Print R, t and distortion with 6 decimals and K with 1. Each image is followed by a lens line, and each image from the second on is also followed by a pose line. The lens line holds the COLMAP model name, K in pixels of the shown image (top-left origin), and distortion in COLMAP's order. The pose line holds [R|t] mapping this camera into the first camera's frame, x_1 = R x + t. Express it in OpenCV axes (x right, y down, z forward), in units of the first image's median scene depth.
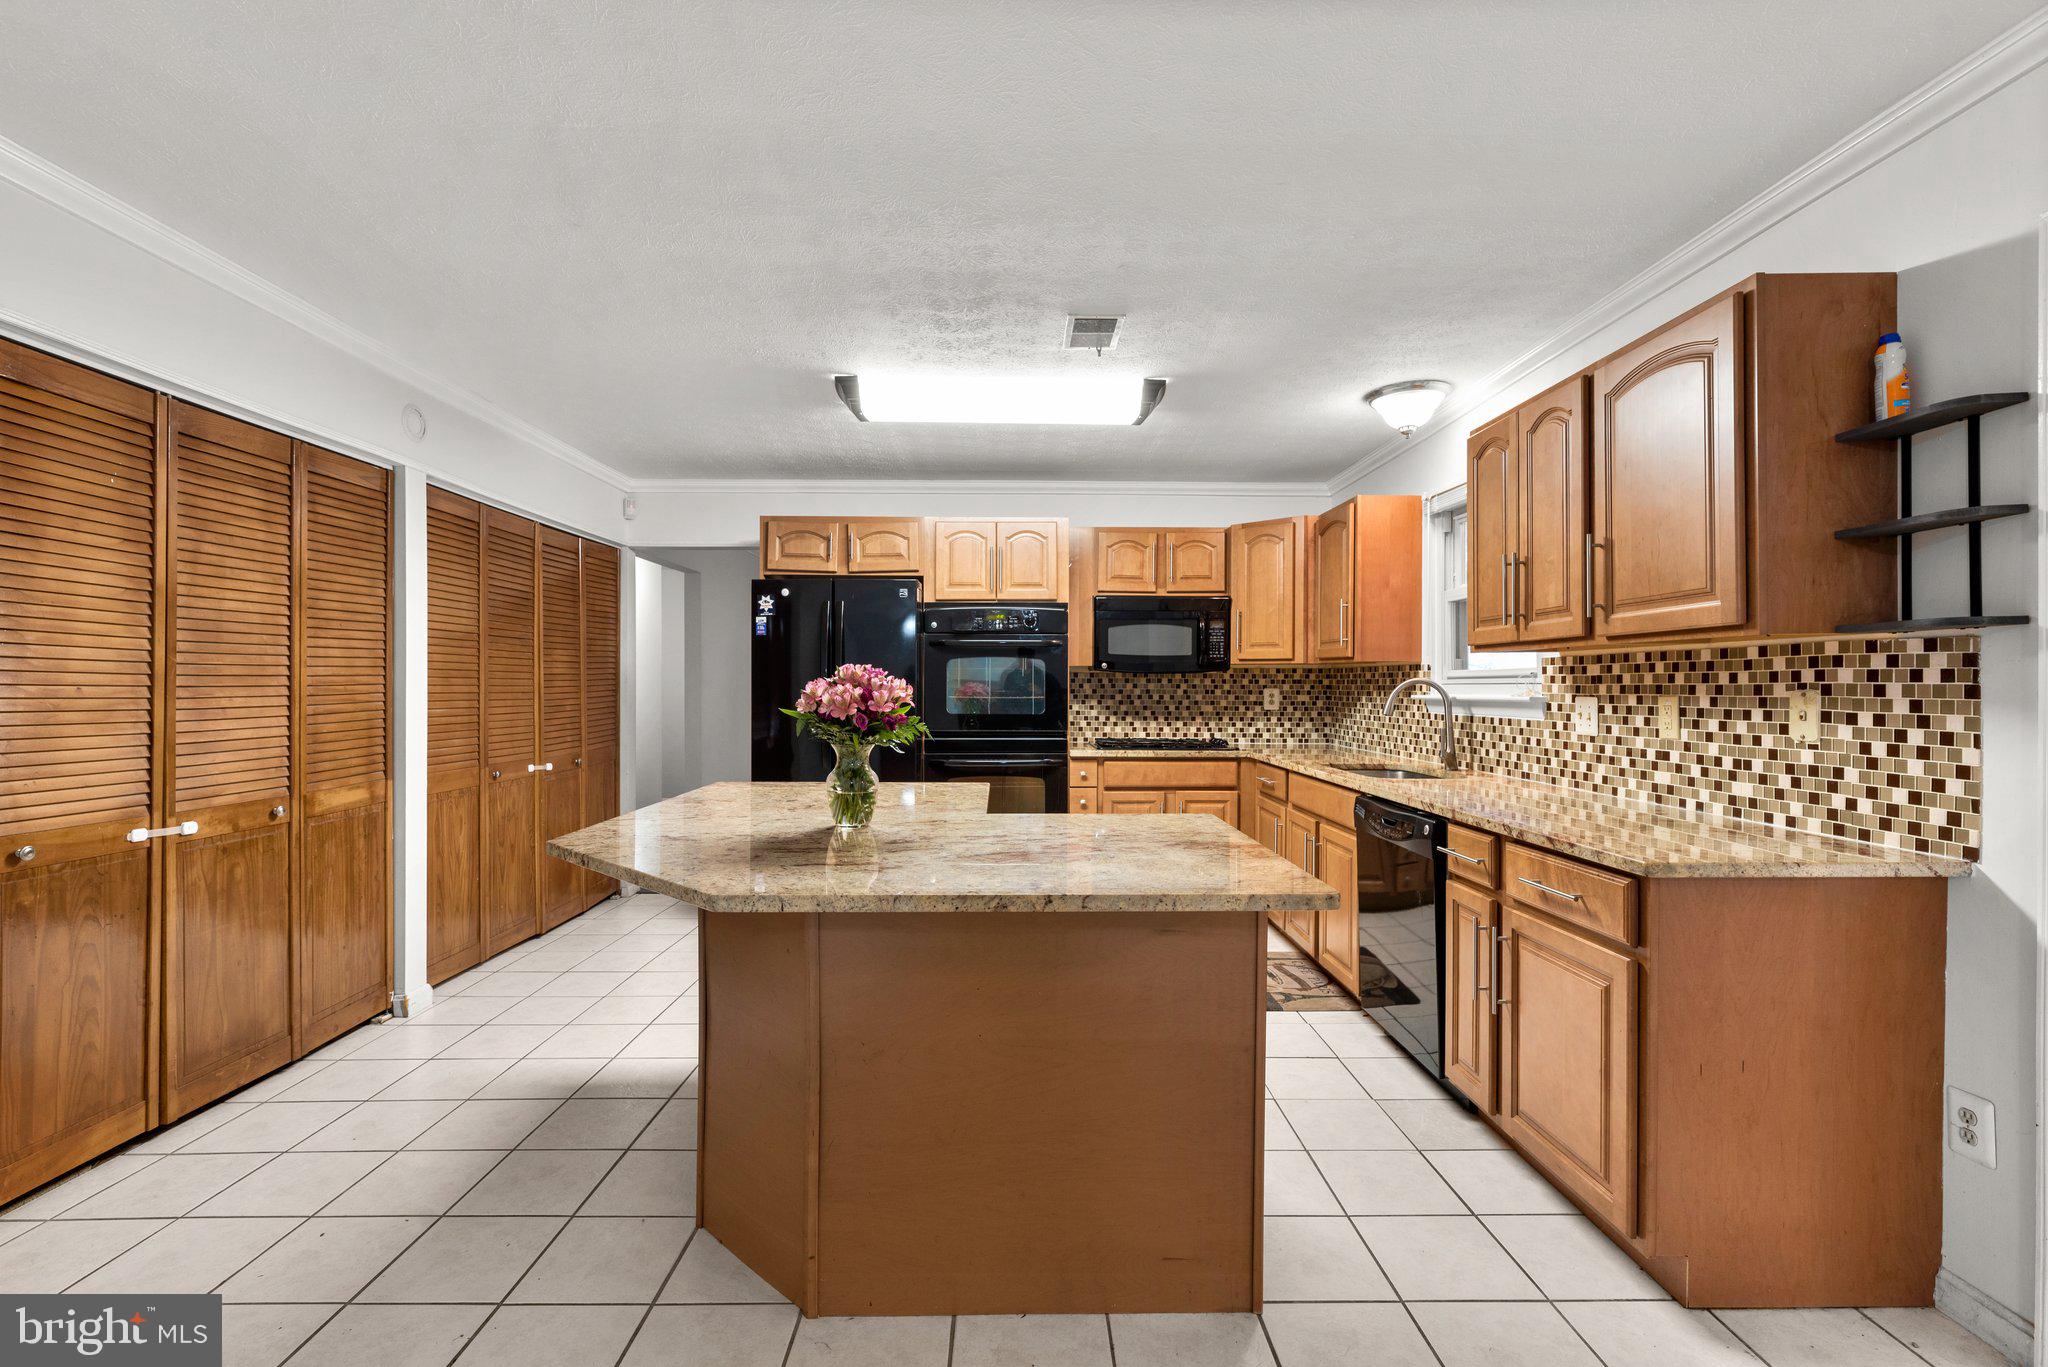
lens RADIAL K [[913.7, 0, 1024.0], [0, 913.7, 683.5], [0, 0, 1]] dist [0.002567, -0.000115]
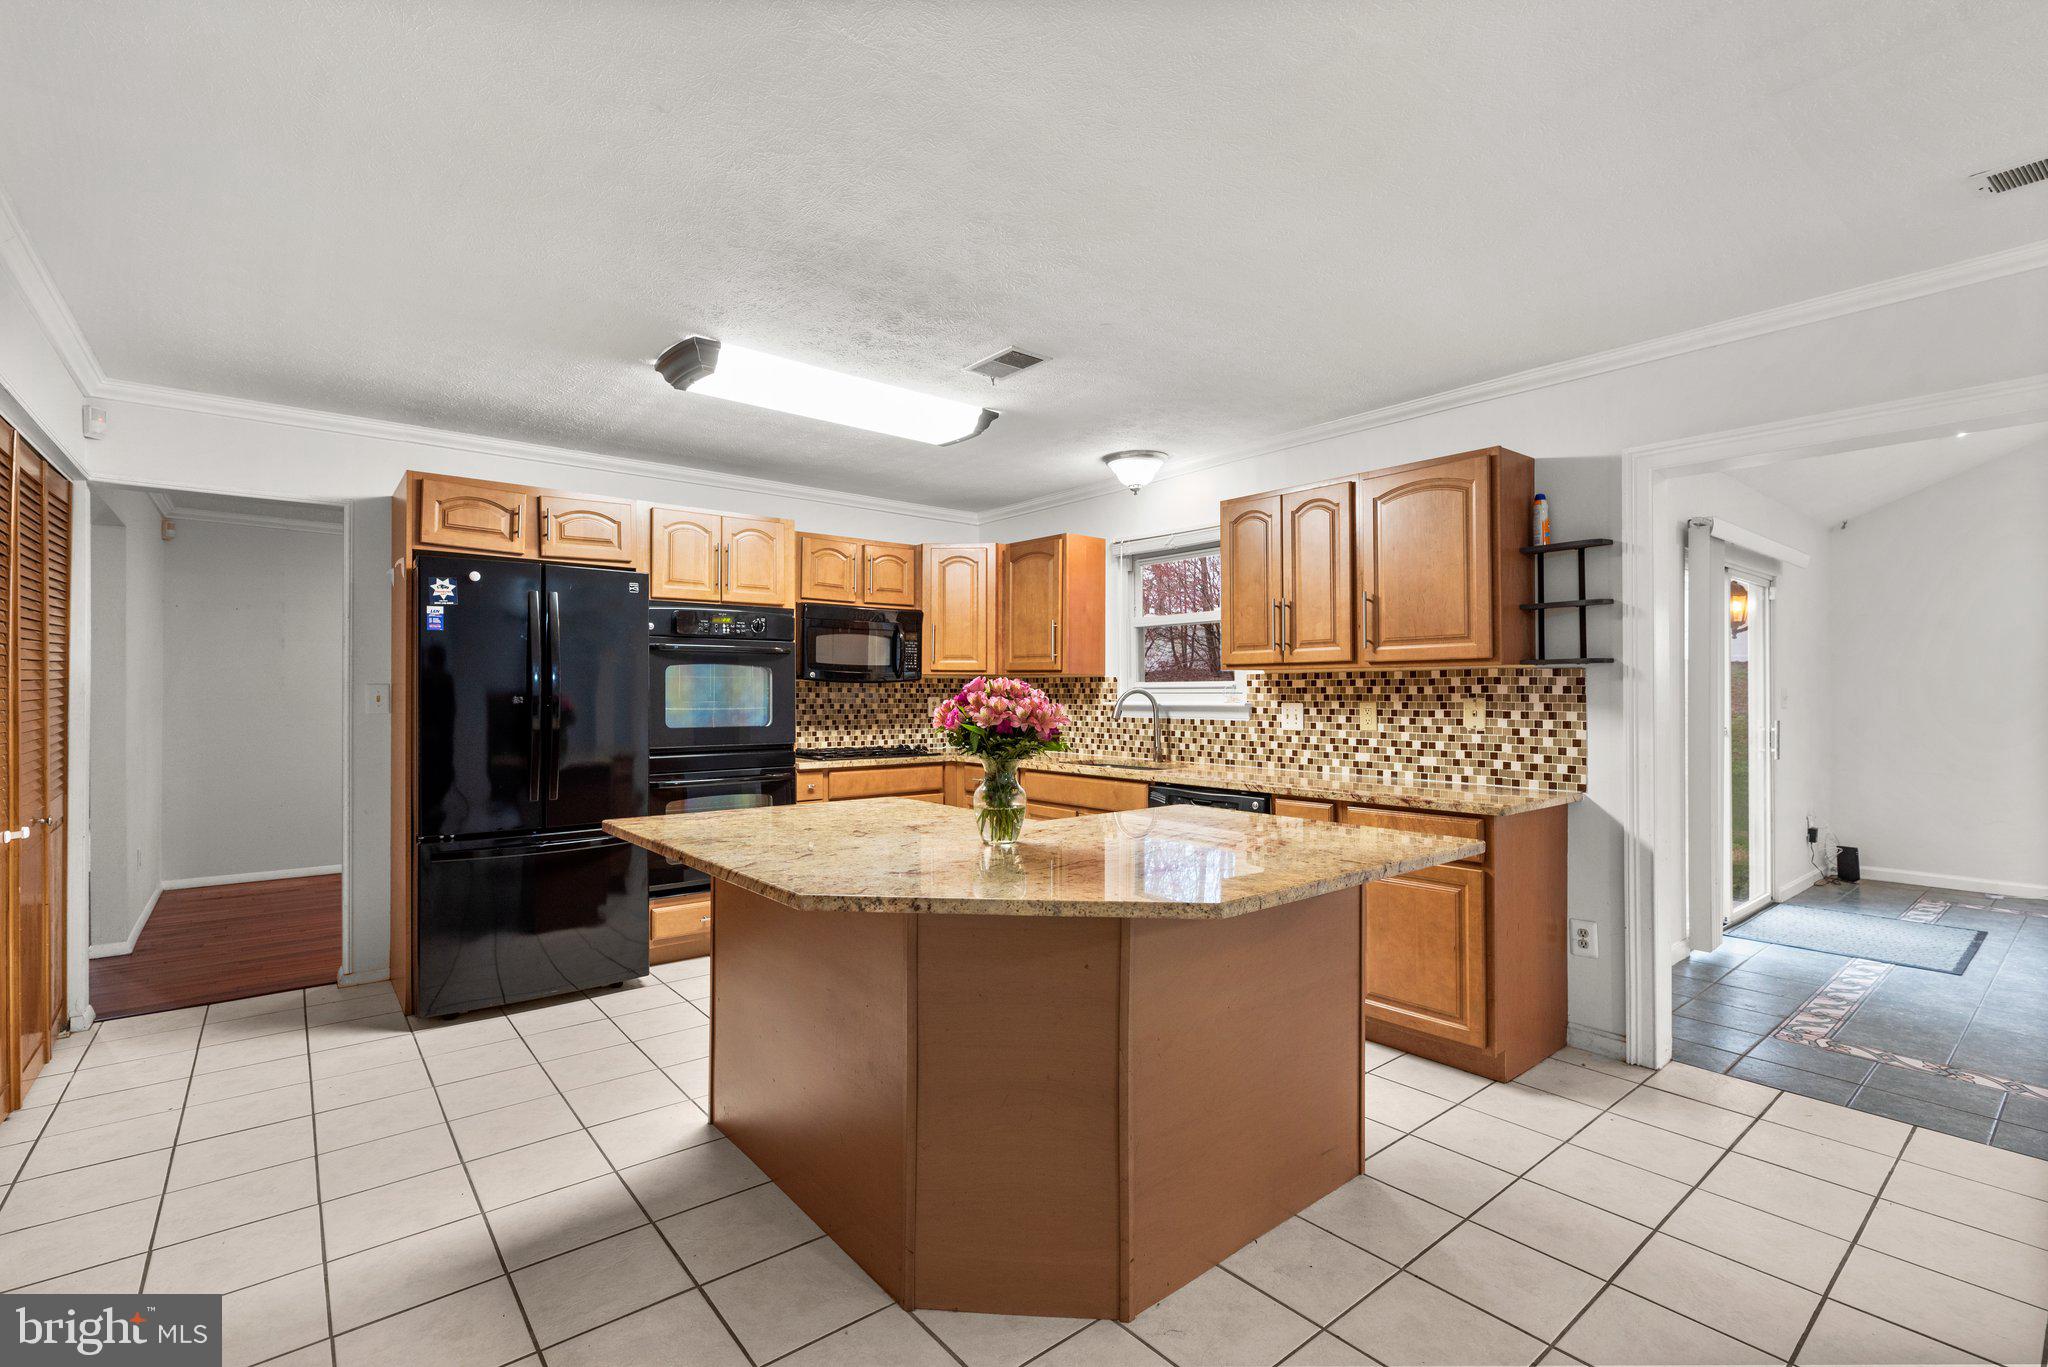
lens RADIAL K [[913.7, 0, 1024.0], [0, 913.7, 683.5], [0, 0, 1]] dist [0.002567, -0.000115]
pose [[0.781330, 0.003780, 0.624106, -0.619366], [0.000544, 0.999977, -0.006738, -0.006194], [-0.624117, 0.005604, 0.781311, 0.175035]]
